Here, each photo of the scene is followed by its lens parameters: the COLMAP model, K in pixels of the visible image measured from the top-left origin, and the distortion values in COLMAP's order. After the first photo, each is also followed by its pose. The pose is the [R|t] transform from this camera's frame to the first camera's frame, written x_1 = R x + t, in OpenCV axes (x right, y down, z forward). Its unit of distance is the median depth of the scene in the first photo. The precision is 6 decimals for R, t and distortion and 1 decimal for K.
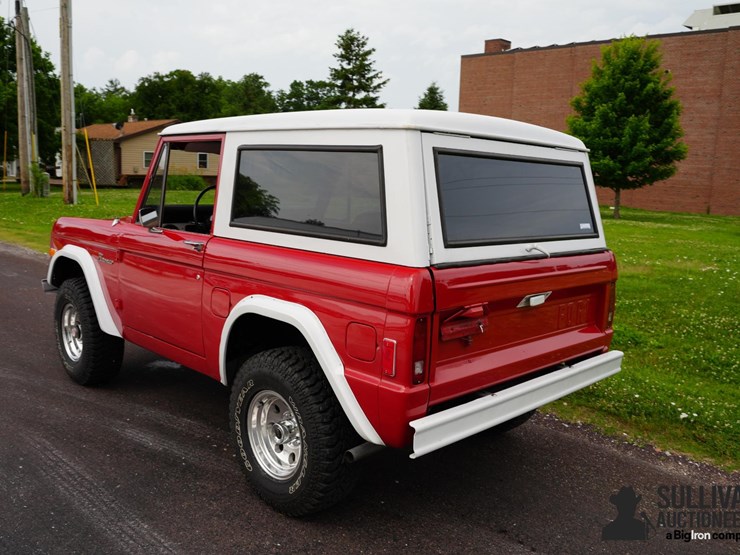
lens RADIAL K [[669.8, 0, 370.0], [0, 669.8, 277.5], [0, 0, 1]] dist [-0.099576, 0.075688]
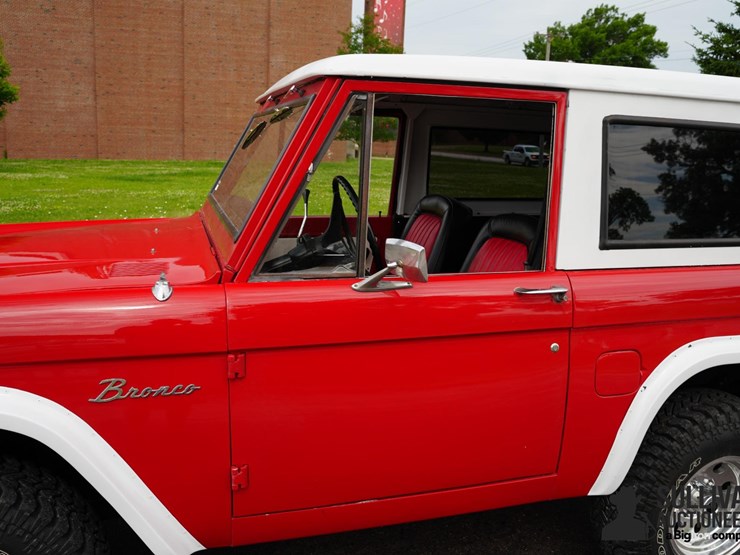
lens RADIAL K [[665.2, 0, 370.0], [0, 665.2, 277.5], [0, 0, 1]] dist [-0.091623, 0.058440]
pose [[0.479625, -0.200242, 0.854320, -0.724896], [0.121379, 0.979394, 0.161414, -0.152141], [-0.869038, 0.026278, 0.494047, 0.773431]]
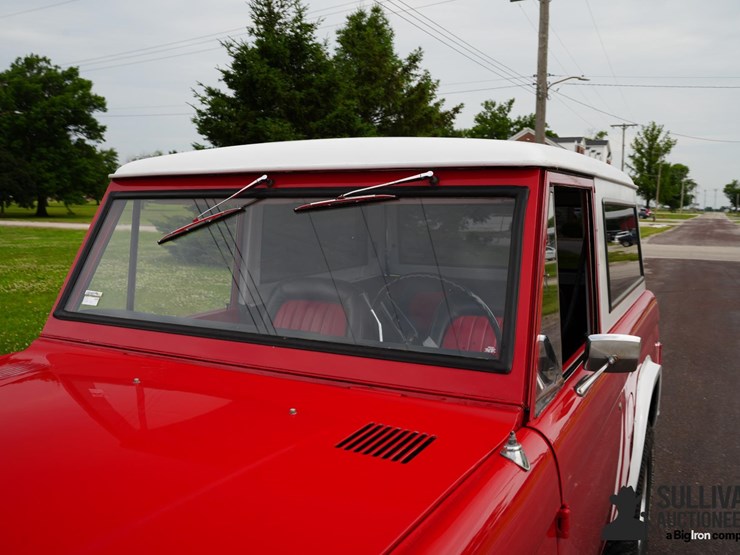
lens RADIAL K [[669.8, 0, 370.0], [0, 669.8, 277.5], [0, 0, 1]] dist [-0.099576, 0.075688]
pose [[-0.302128, -0.144874, 0.942194, -0.694056], [0.127150, 0.973428, 0.190449, -0.242958], [-0.944749, 0.177340, -0.275680, 1.240053]]
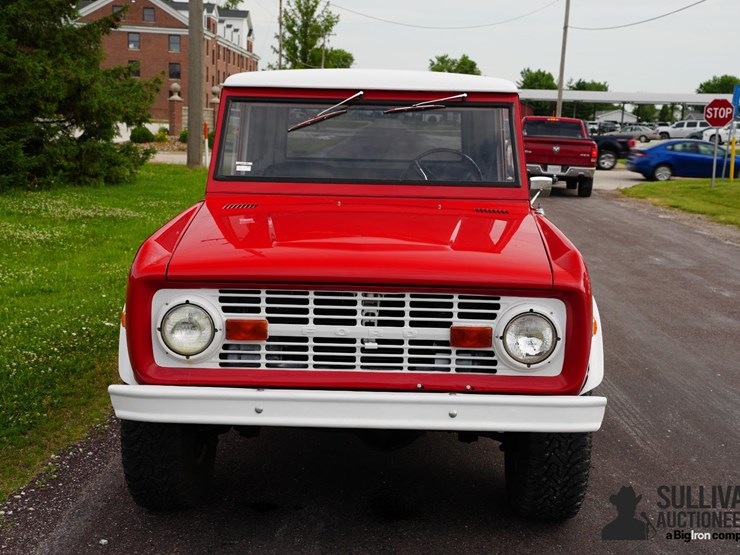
lens RADIAL K [[1021.9, 0, 370.0], [0, 1021.9, 277.5], [0, 0, 1]] dist [0.156452, 0.001489]
pose [[-0.701572, -0.170195, 0.691976, -1.145563], [0.054093, 0.955539, 0.289862, -0.383730], [-0.710543, 0.240790, -0.661172, 2.071667]]
